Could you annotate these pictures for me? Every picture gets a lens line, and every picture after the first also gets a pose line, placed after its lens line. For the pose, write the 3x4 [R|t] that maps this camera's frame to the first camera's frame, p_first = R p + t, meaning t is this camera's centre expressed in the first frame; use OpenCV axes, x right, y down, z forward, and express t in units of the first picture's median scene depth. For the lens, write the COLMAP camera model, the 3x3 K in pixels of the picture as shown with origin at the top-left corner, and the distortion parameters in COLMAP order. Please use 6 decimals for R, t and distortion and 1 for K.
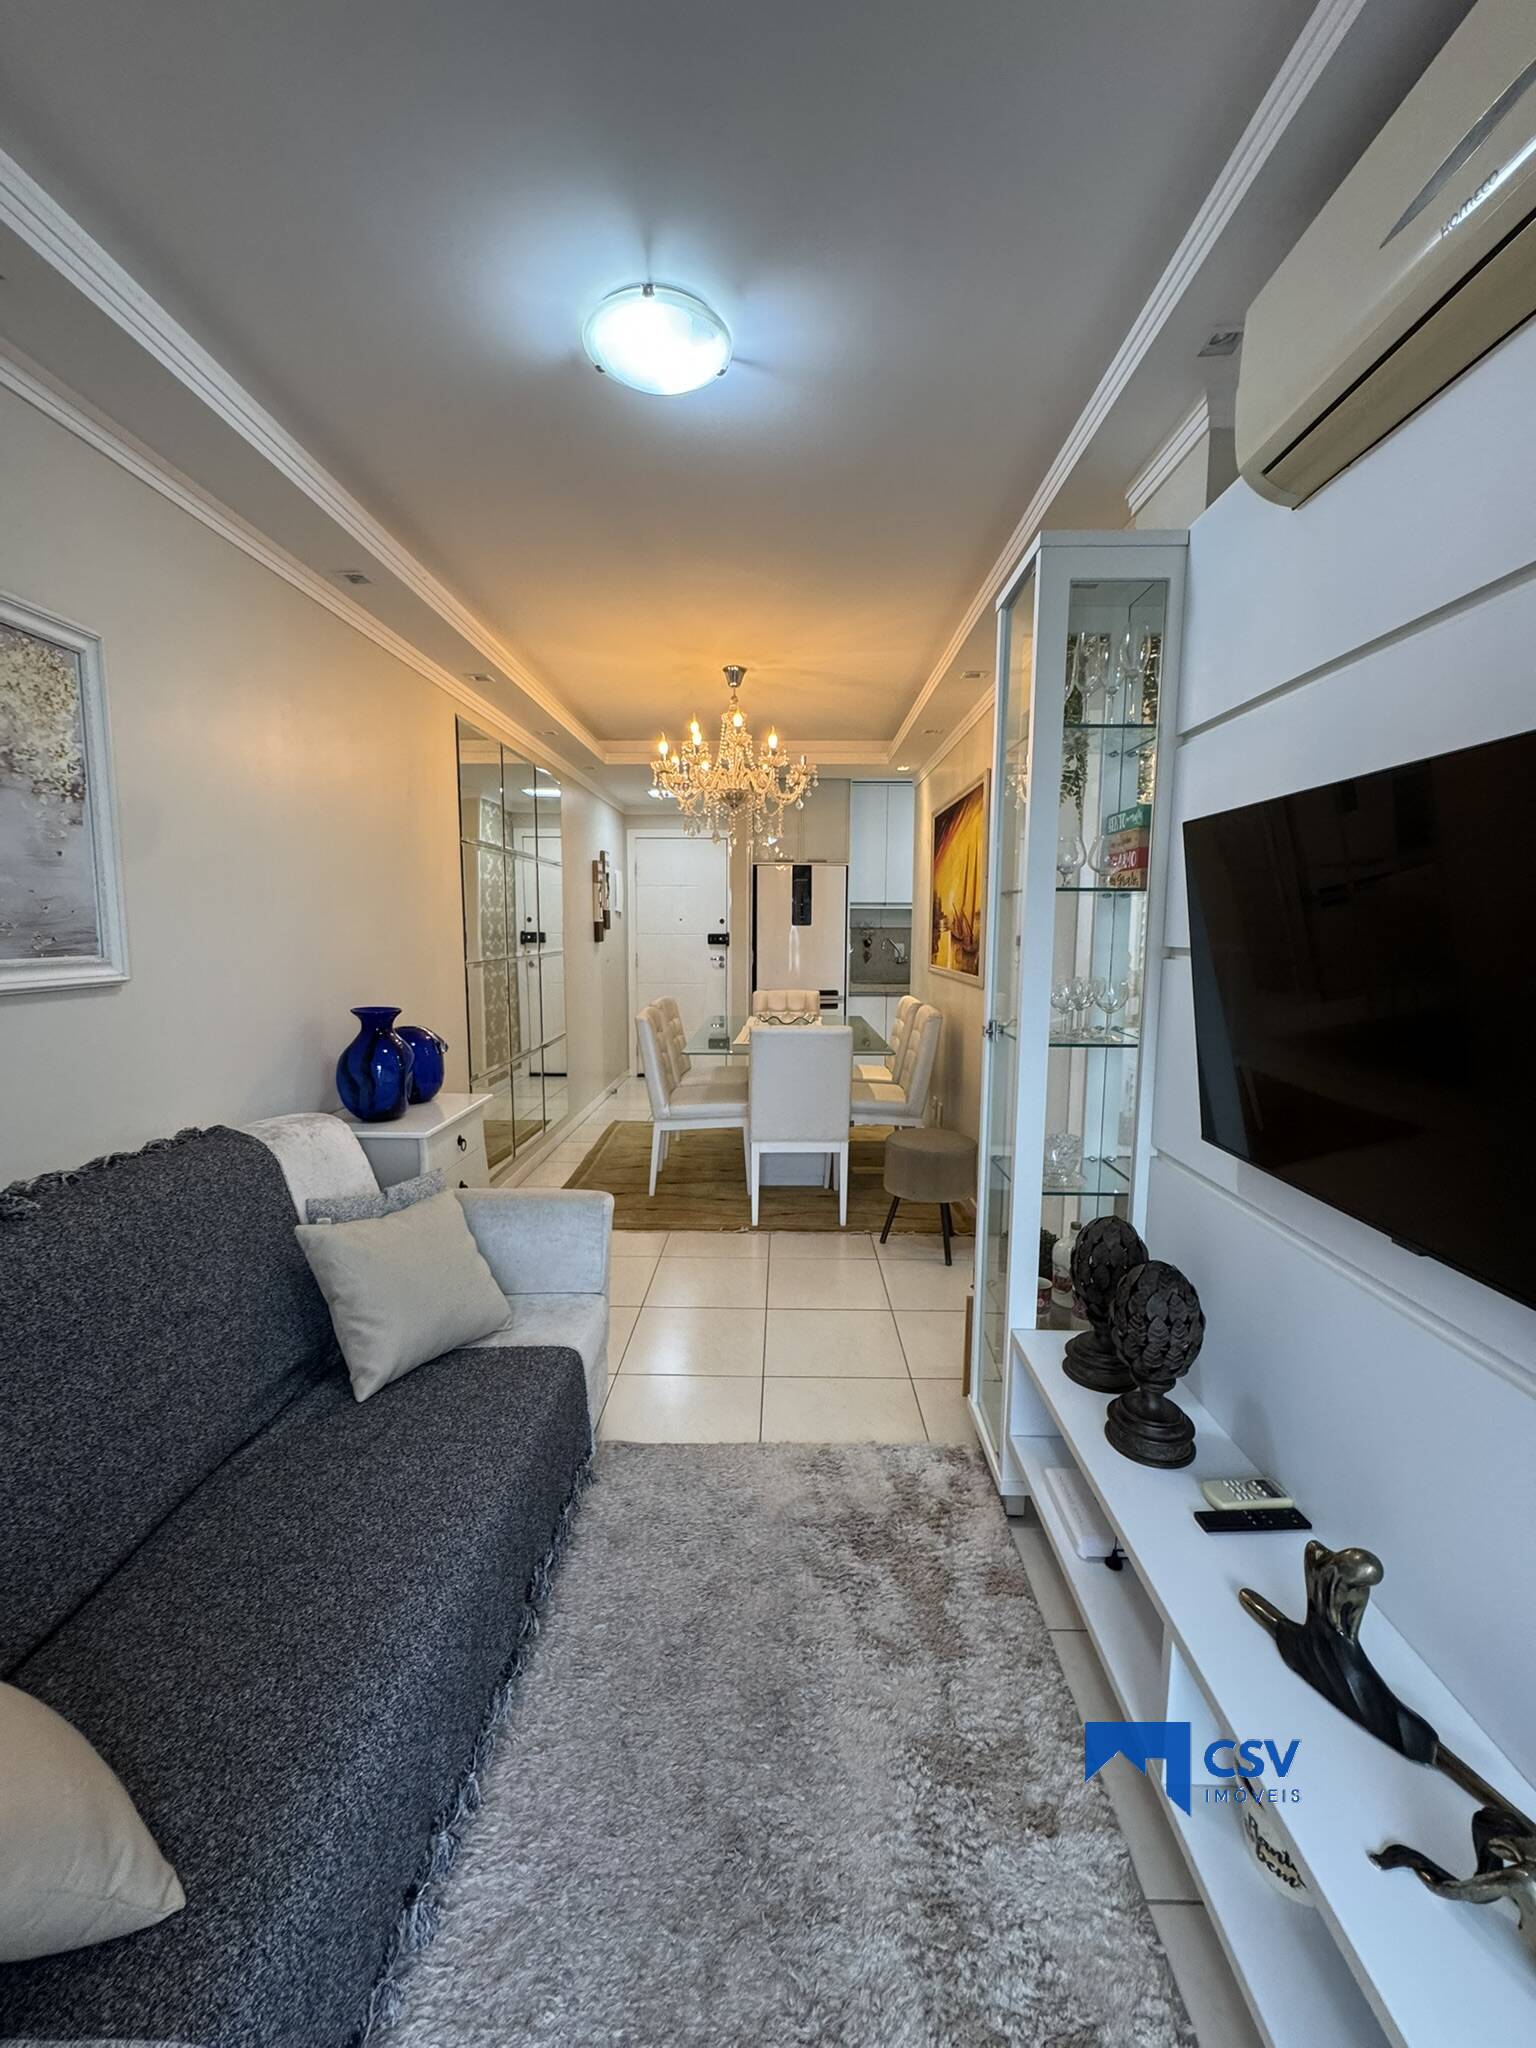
lens RADIAL K [[819.0, 0, 774.6], [0, 819.0, 1020.1], [0, 0, 1]] dist [-0.004521, 0.000634]
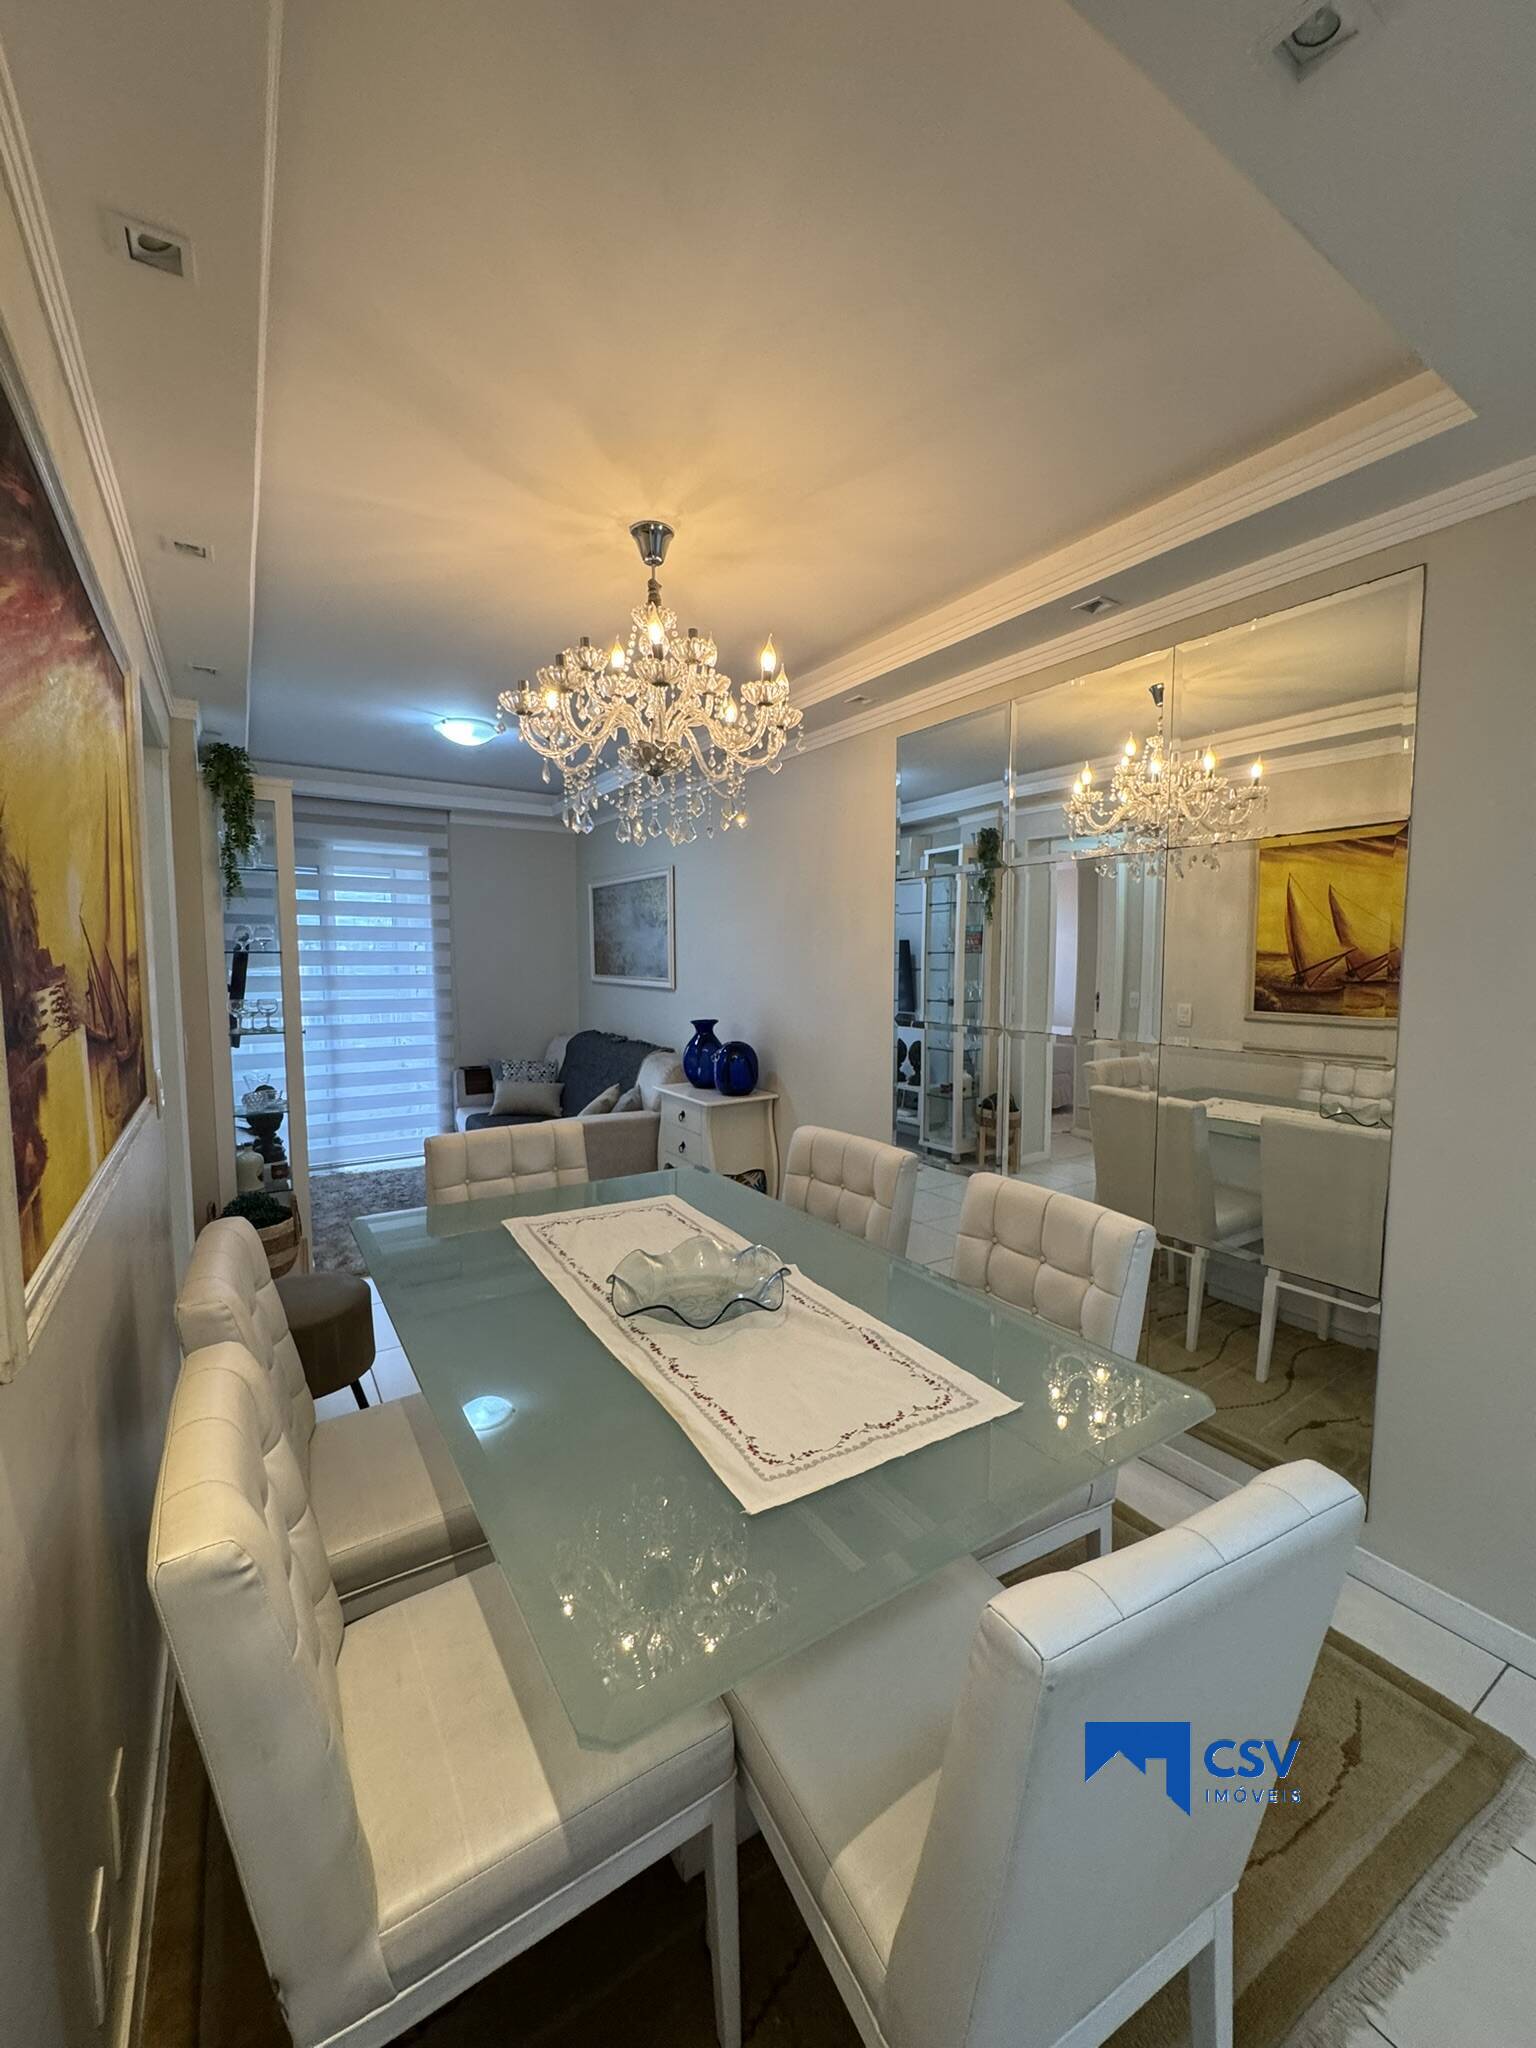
lens RADIAL K [[819.0, 0, 772.8], [0, 819.0, 1018.0], [0, 0, 1]] dist [-0.004521, 0.000634]
pose [[-0.827920, 0.037537, -0.559589, 0.519177], [-0.069980, 0.983046, 0.169479, -0.487893], [0.556463, 0.179475, -0.811257, 3.808148]]
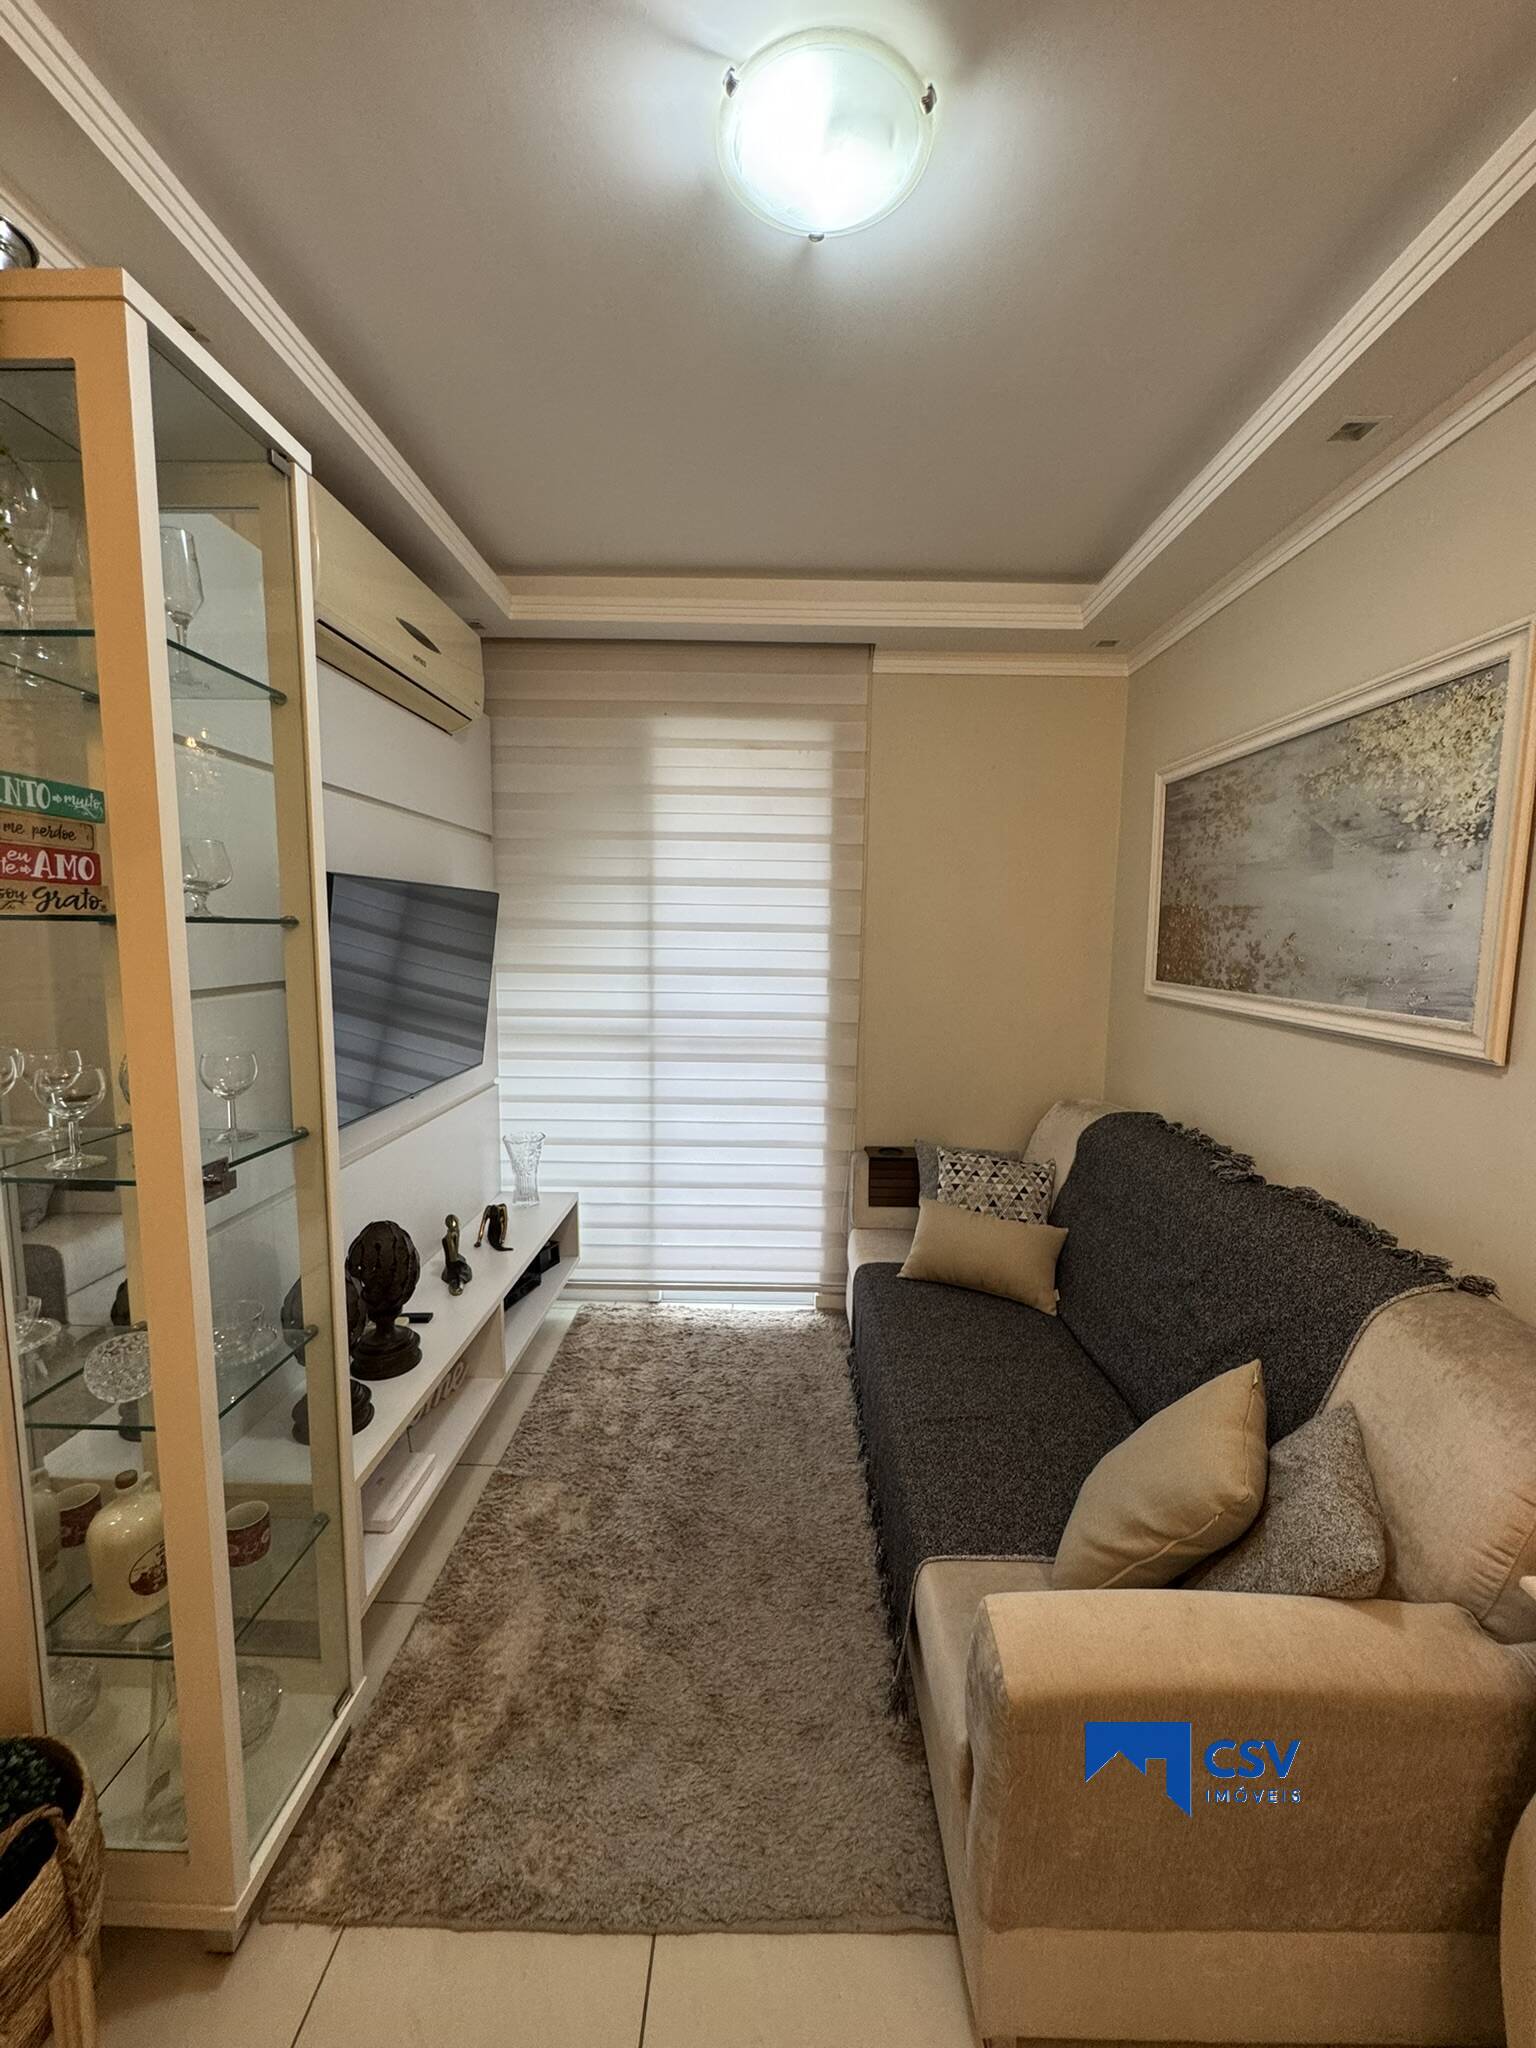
lens RADIAL K [[819.0, 0, 768.1], [0, 819.0, 1022.3], [0, 0, 1]] dist [-0.004521, 0.000634]
pose [[-0.999836, -0.017271, -0.005375, -0.109241], [-0.018040, 0.973678, 0.227212, -0.274168], [0.001310, 0.227272, -0.973830, 1.932949]]
